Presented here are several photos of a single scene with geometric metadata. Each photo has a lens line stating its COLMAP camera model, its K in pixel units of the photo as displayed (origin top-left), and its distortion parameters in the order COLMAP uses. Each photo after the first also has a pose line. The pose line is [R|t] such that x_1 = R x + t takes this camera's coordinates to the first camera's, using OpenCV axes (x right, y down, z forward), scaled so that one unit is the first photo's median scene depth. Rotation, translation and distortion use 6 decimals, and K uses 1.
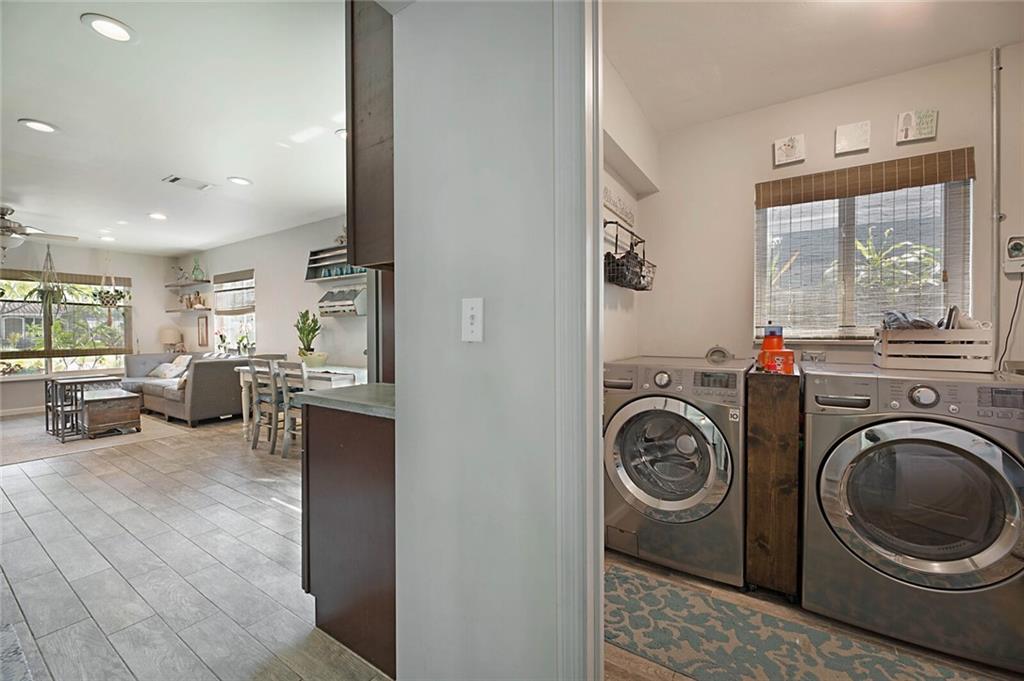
lens RADIAL K [[415.5, 0, 514.3], [0, 415.5, 337.6], [0, 0, 1]] dist [-0.001629, -0.001732]
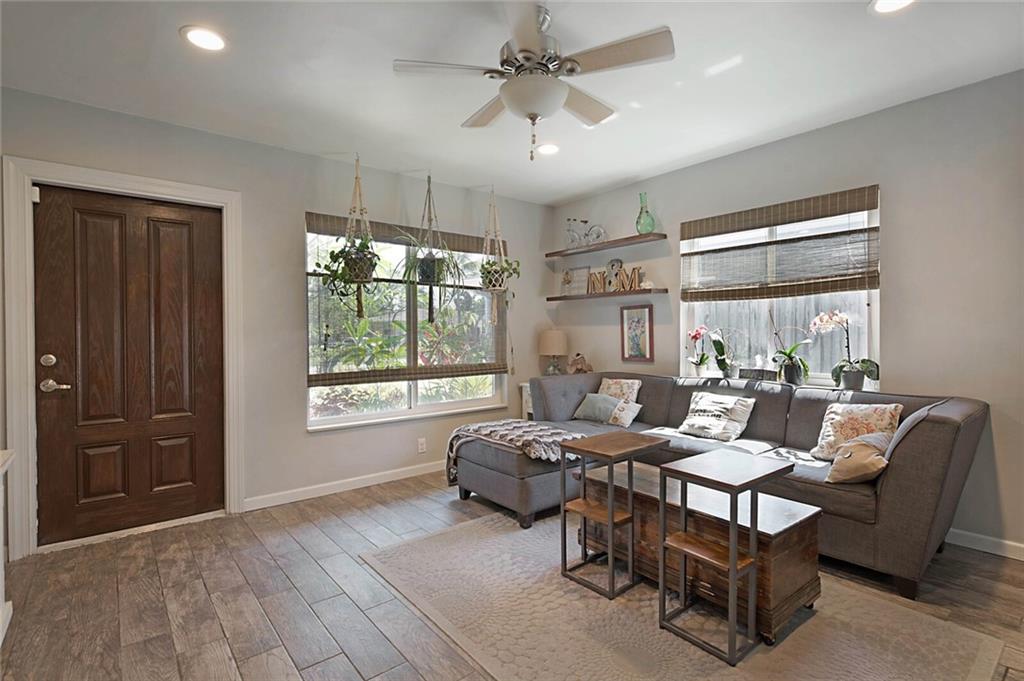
lens RADIAL K [[470.7, 0, 507.1], [0, 470.7, 343.4], [0, 0, 1]] dist [0.001687, 0.001755]
pose [[0.957233, 0.001195, -0.289315, -0.956343], [-0.000501, 0.999997, 0.002474, -0.004533], [0.289317, -0.002224, 0.957231, 0.483981]]
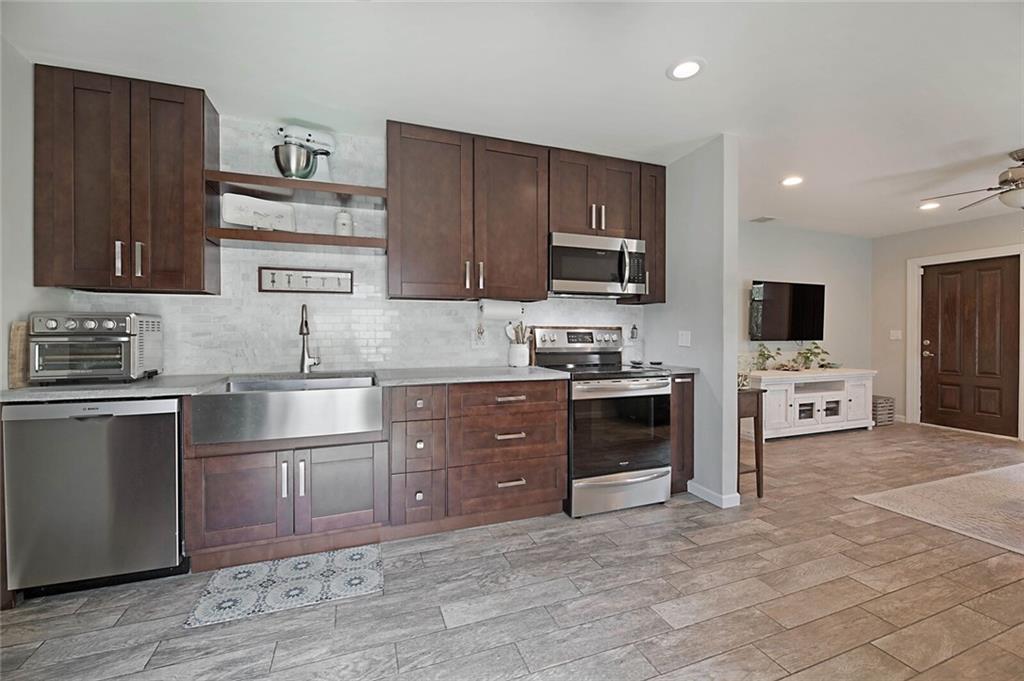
lens RADIAL K [[426.3, 0, 513.9], [0, 426.3, 333.9], [0, 0, 1]] dist [-0.001187, -0.000852]
pose [[-0.584786, 0.006276, -0.811164, -0.149229], [-0.009045, 0.999857, 0.014256, -0.011456], [0.811137, 0.015673, -0.584646, 0.614475]]
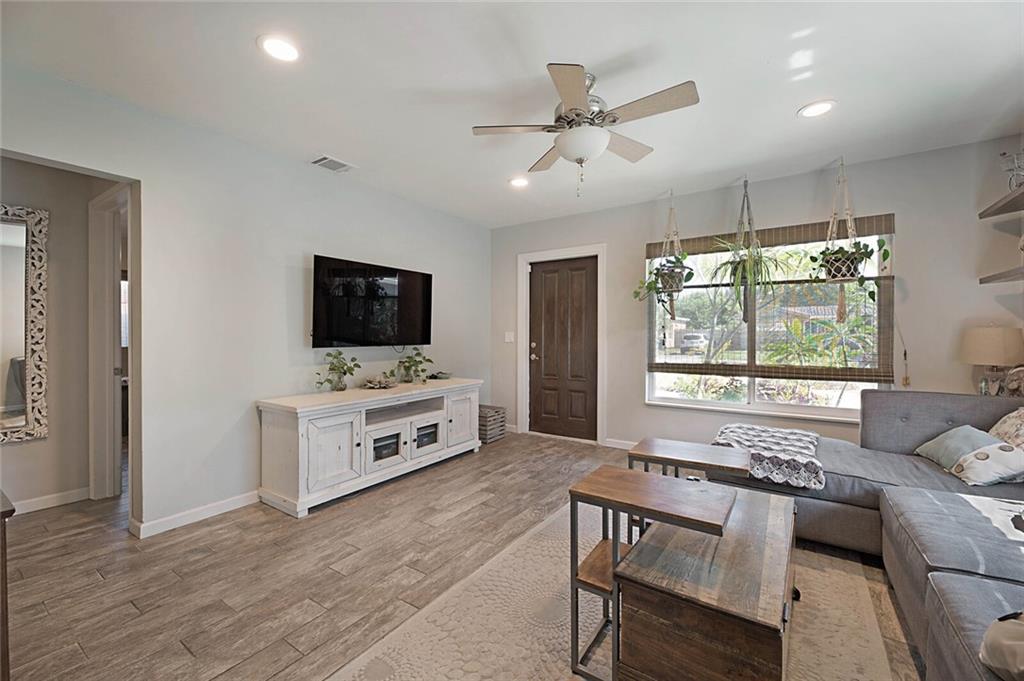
lens RADIAL K [[415.5, 0, 518.1], [0, 415.5, 339.1], [0, 0, 1]] dist [-0.001629, -0.001732]
pose [[0.006543, 0.015792, -0.999854, -0.628902], [-0.012774, 0.999795, 0.015708, -0.013208], [0.999897, 0.012670, 0.006743, 0.781107]]
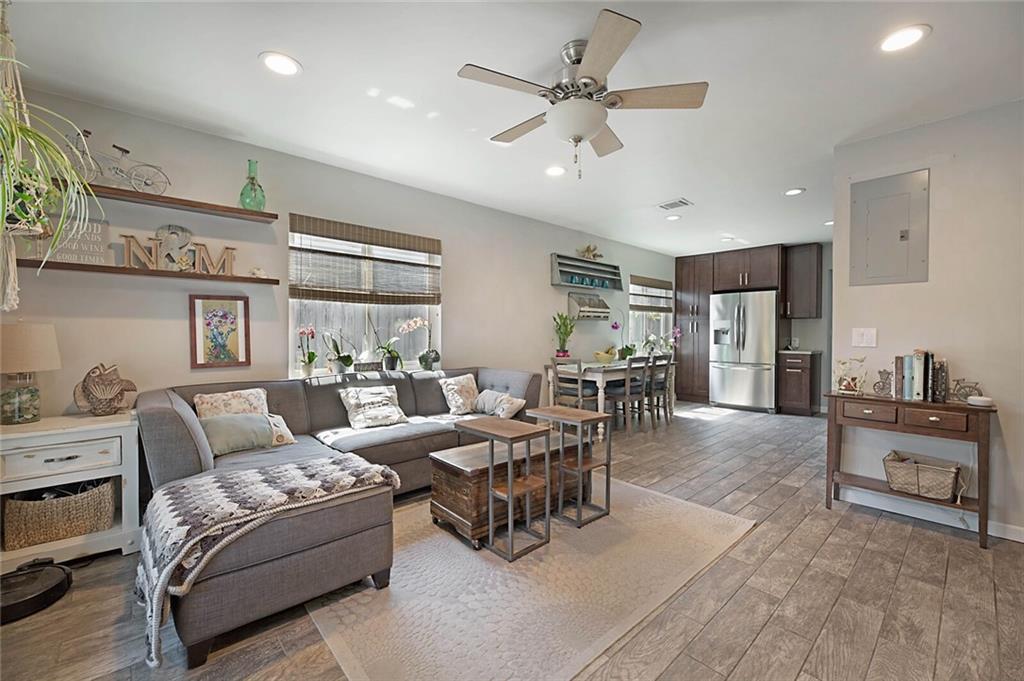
lens RADIAL K [[415.5, 0, 514.9], [0, 415.5, 338.7], [0, 0, 1]] dist [-0.001629, -0.001732]
pose [[0.243195, -0.010440, 0.969921, -1.416046], [0.011945, 0.999898, 0.007768, -0.009576], [-0.969904, 0.009696, 0.243295, 0.807482]]
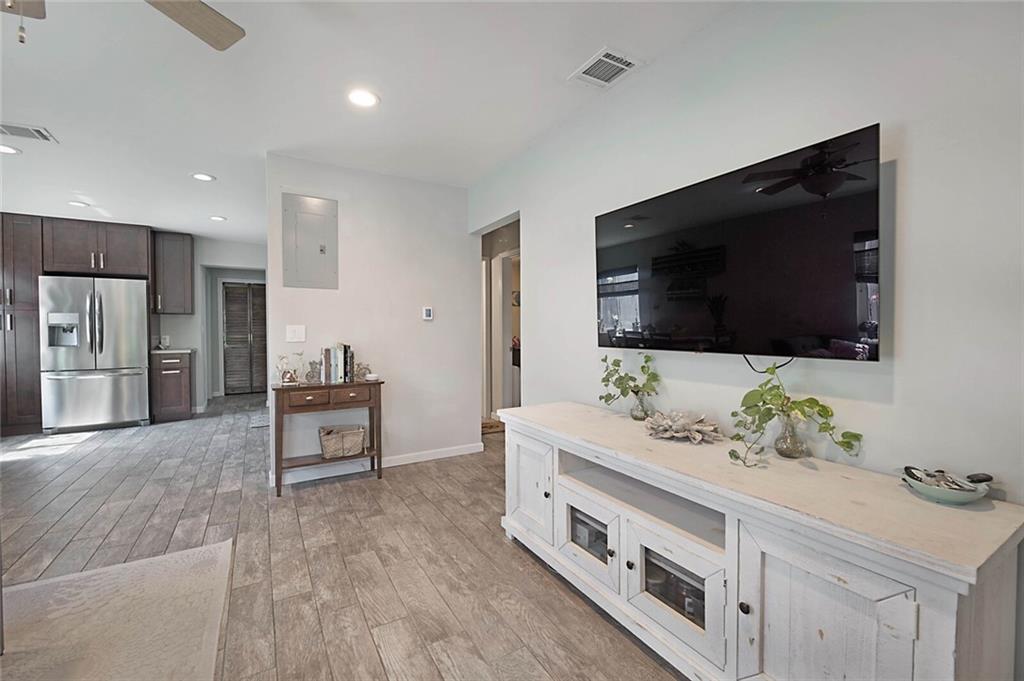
lens RADIAL K [[426.3, 0, 515.7], [0, 426.3, 338.0], [0, 0, 1]] dist [-0.001187, -0.000852]
pose [[-0.904706, -0.002901, 0.426027, -1.339670], [0.011860, 0.999418, 0.031991, -0.011386], [-0.425872, 0.033995, -0.904145, 0.924950]]
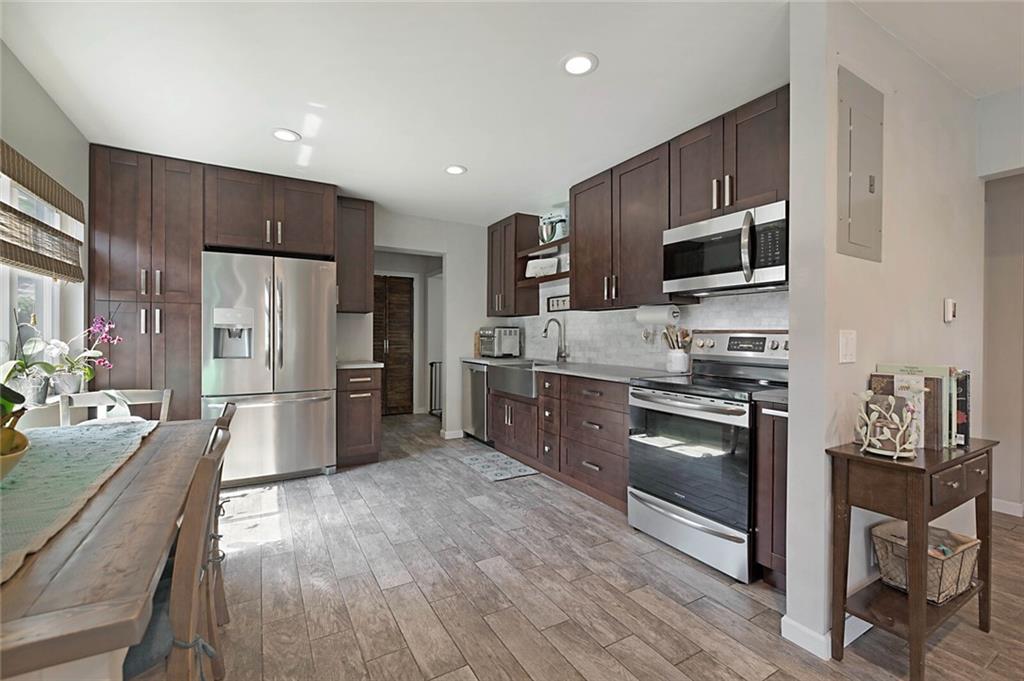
lens RADIAL K [[443.6, 0, 515.5], [0, 443.6, 335.2], [0, 0, 1]] dist [0.006633, -0.003770]
pose [[-0.896978, -0.002218, 0.442071, -0.708799], [0.002938, 0.999935, 0.010977, -0.014704], [-0.442066, 0.011145, -0.896913, 0.902207]]
